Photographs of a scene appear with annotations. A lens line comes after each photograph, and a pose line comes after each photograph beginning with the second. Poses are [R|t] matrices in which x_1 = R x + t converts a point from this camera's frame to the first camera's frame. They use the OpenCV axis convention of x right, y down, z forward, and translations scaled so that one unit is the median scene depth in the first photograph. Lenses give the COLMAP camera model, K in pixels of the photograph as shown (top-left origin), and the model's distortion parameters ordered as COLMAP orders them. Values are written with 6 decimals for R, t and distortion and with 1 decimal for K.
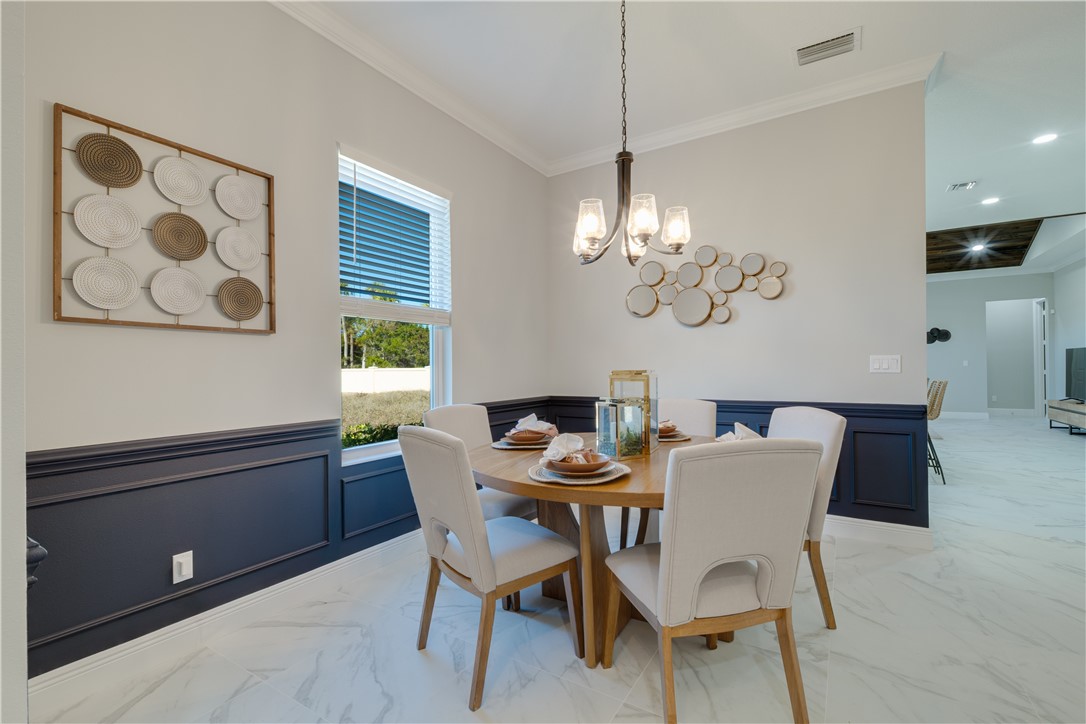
lens RADIAL K [[483.8, 0, 543.0], [0, 483.8, 362.0], [0, 0, 1]] dist [-0.001007, -0.000951]
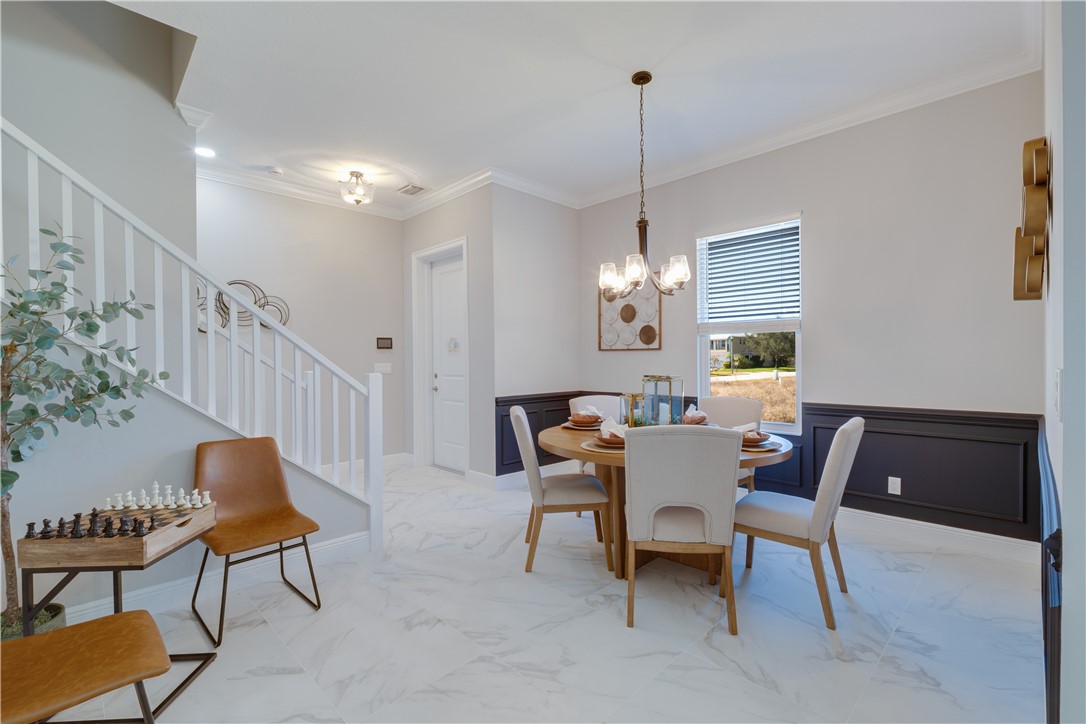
lens RADIAL K [[483.8, 0, 543.0], [0, 483.8, 362.0], [0, 0, 1]] dist [-0.001007, -0.000951]
pose [[-0.224525, 0.015150, -0.974351, 1.774920], [0.012549, 0.999841, 0.012655, -0.046614], [0.974388, -0.009386, -0.224679, 1.127806]]
